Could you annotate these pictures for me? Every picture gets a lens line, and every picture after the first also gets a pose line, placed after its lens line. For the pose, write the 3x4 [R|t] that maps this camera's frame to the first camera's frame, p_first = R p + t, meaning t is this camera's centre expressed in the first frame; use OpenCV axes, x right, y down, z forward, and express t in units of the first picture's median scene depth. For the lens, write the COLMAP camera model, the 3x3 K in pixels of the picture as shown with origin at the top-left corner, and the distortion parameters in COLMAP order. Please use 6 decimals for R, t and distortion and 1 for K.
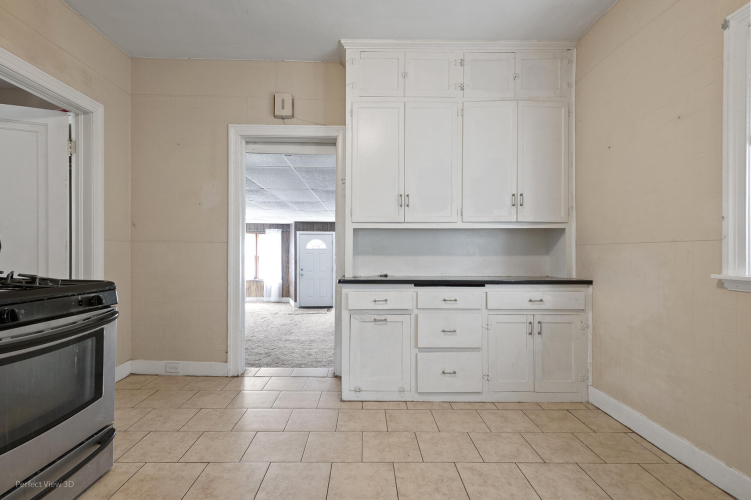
lens RADIAL K [[349.4, 0, 359.2], [0, 349.4, 249.6], [0, 0, 1]] dist [-0.000540, 0.000055]
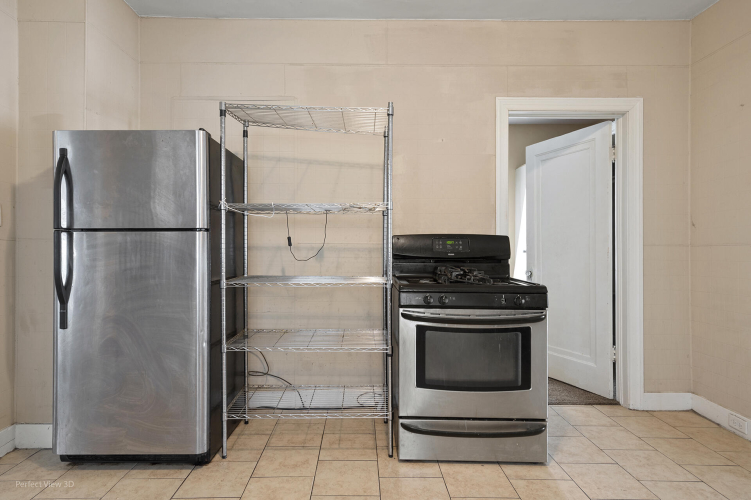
lens RADIAL K [[395.8, 0, 362.8], [0, 395.8, 248.2], [0, 0, 1]] dist [0.014194, -0.000987]
pose [[0.023309, -0.017846, -0.999569, 0.303793], [-0.000125, 0.999841, -0.017854, -0.000750], [0.999728, 0.000541, 0.023303, 0.258684]]
